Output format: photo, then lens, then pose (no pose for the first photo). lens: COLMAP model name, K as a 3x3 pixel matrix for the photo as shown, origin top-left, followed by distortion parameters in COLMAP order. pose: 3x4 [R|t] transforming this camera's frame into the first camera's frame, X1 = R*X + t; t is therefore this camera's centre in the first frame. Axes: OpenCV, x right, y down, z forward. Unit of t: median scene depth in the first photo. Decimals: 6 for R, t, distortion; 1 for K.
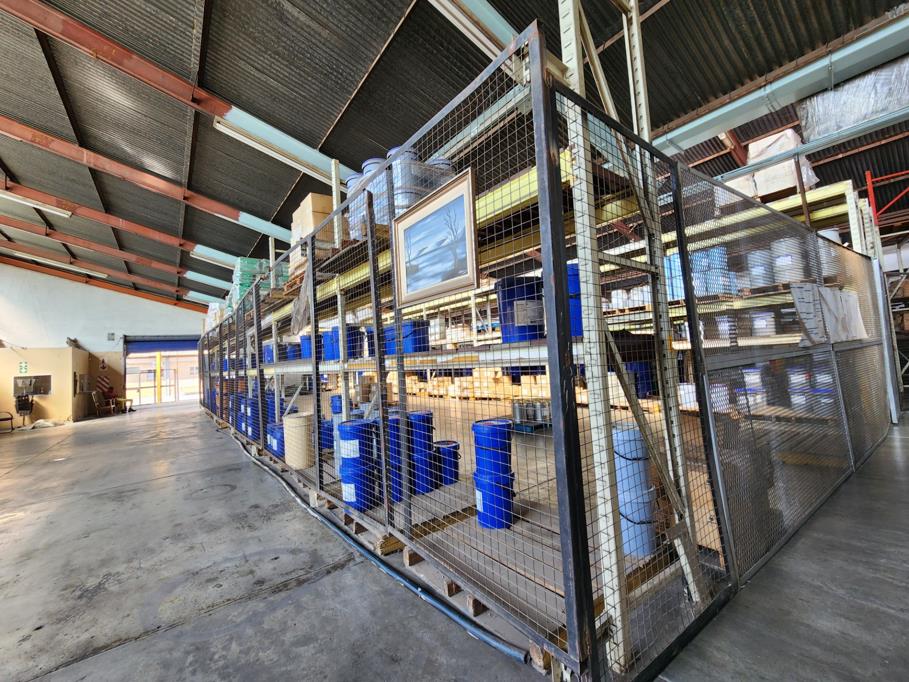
lens RADIAL K [[370.0, 0, 454.4], [0, 370.0, 335.7], [0, 0, 1]] dist [-0.009251, 0.003006]
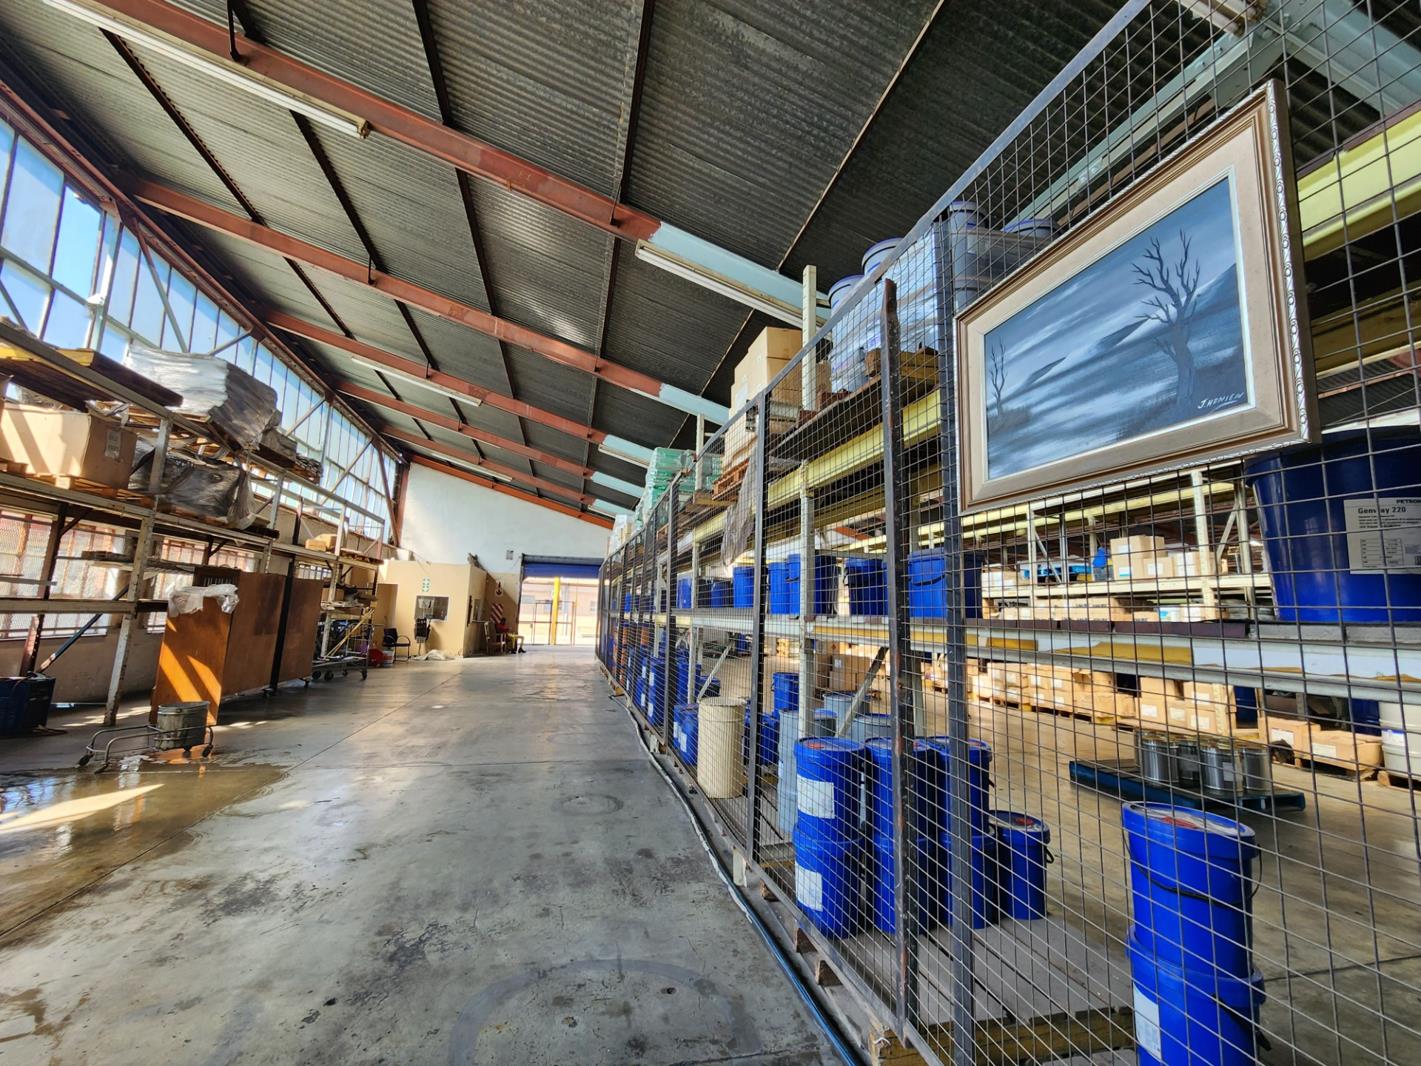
lens RADIAL K [[578.4, 0, 710.4], [0, 578.4, 524.7], [0, 0, 1]] dist [-0.009251, 0.003006]
pose [[0.909218, 0.029625, -0.415265, -0.060042], [-0.065710, 0.995174, -0.072875, 0.002027], [0.411102, 0.093546, 0.906777, 0.118474]]
